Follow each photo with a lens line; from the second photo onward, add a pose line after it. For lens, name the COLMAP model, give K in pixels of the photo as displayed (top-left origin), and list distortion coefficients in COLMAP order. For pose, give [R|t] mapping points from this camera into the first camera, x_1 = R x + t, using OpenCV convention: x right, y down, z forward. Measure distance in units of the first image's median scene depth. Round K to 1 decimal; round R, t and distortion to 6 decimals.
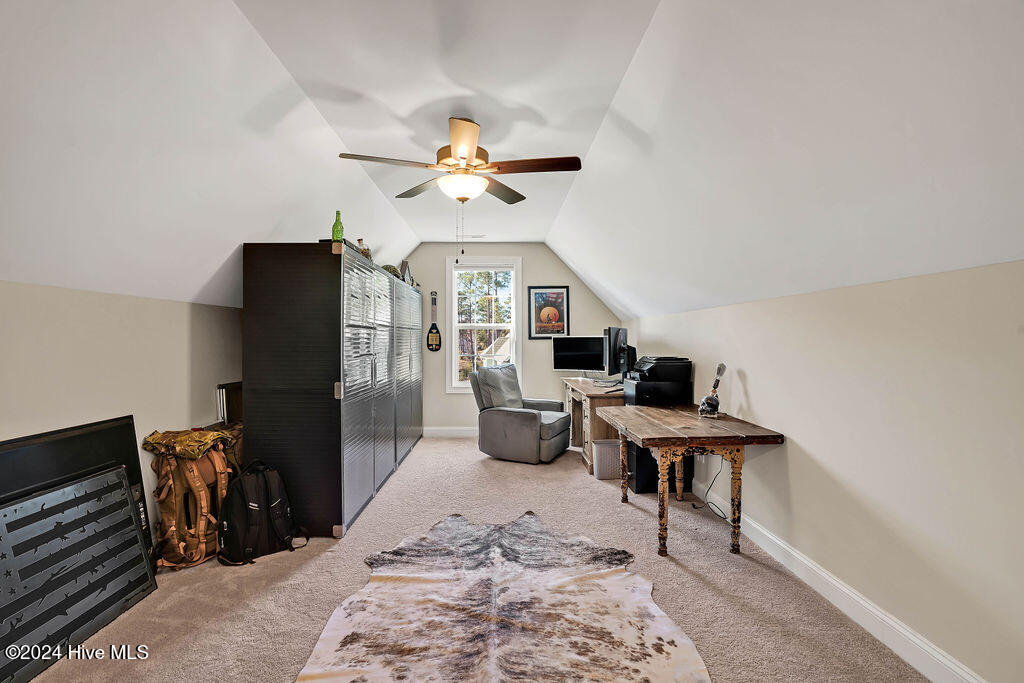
lens RADIAL K [[468.8, 0, 510.9], [0, 468.8, 342.2], [0, 0, 1]] dist [0.001181, 0.000403]
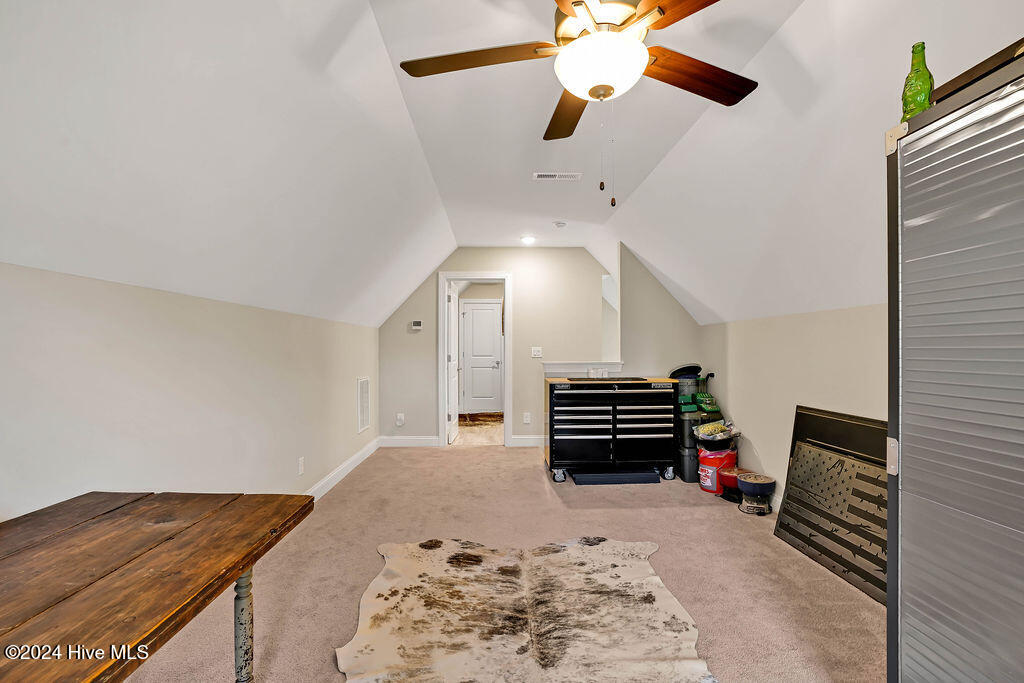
lens RADIAL K [[468.8, 0, 511.8], [0, 468.8, 346.4], [0, 0, 1]] dist [0.001181, 0.000403]
pose [[-0.999934, -0.001215, -0.011458, 0.016865], [-0.001116, 0.999962, -0.008619, 0.007848], [0.011468, -0.008605, -0.999897, 2.152585]]
